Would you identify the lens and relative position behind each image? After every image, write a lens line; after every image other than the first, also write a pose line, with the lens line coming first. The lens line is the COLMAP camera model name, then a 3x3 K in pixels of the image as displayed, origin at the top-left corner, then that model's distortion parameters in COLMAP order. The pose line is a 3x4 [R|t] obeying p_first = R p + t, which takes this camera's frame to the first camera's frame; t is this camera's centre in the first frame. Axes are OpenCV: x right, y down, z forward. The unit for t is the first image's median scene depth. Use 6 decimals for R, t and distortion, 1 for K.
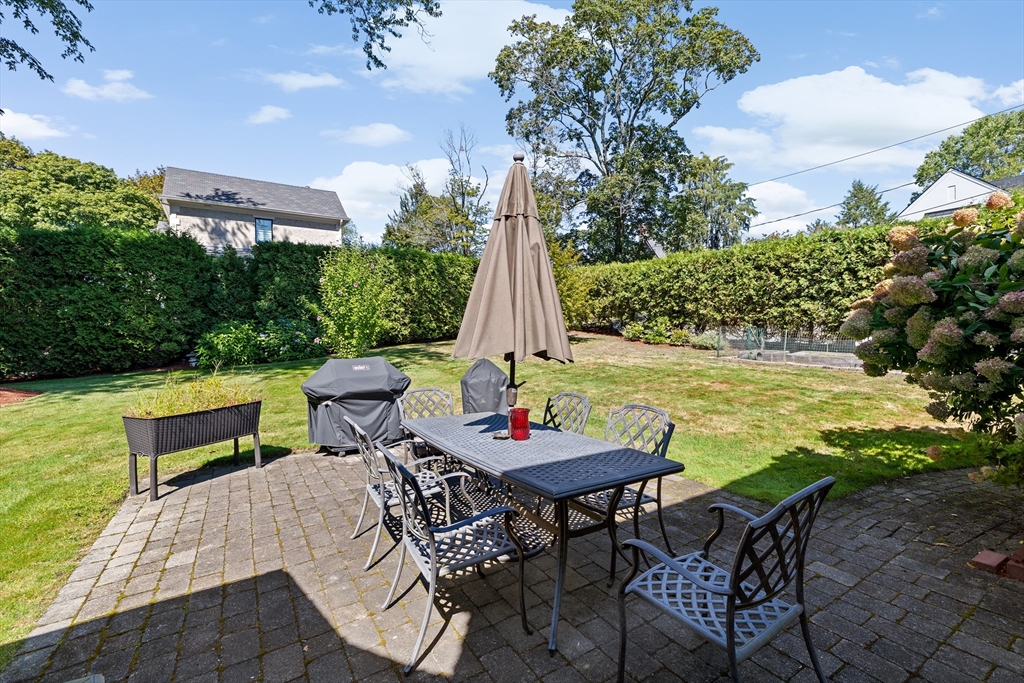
lens RADIAL K [[438.9, 0, 508.4], [0, 438.9, 340.9], [0, 0, 1]] dist [-0.002545, 0.001885]
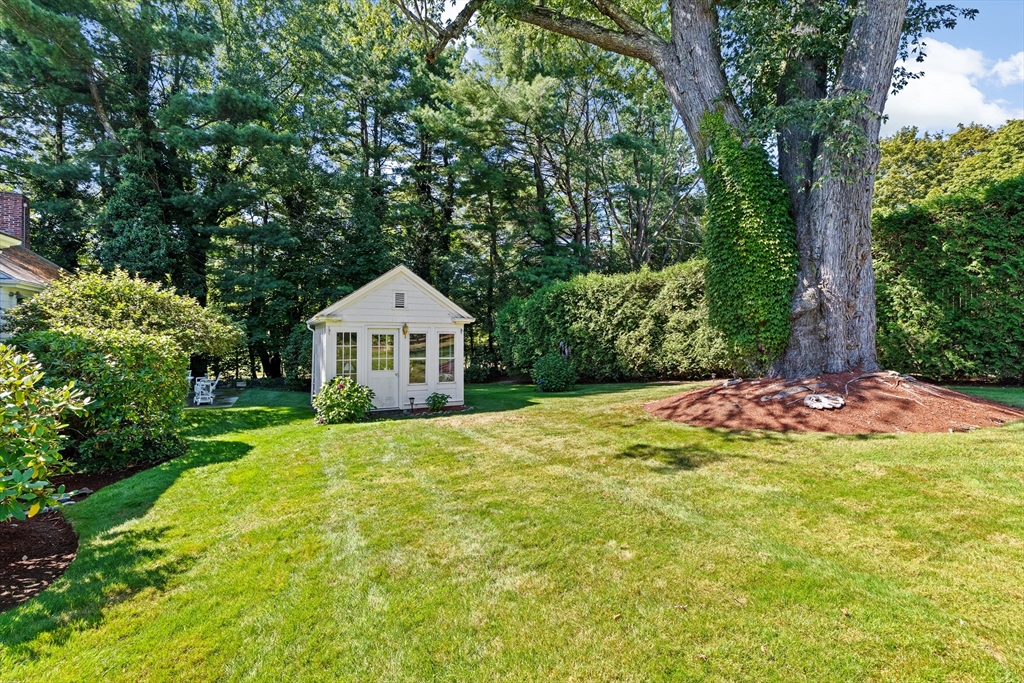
lens RADIAL K [[438.9, 0, 511.7], [0, 438.9, 338.6], [0, 0, 1]] dist [-0.002545, 0.001885]
pose [[-0.072897, 0.013359, -0.997250, -0.102977], [-0.013395, 0.999807, 0.014373, 0.003981], [0.997250, 0.014406, -0.072704, 0.082160]]
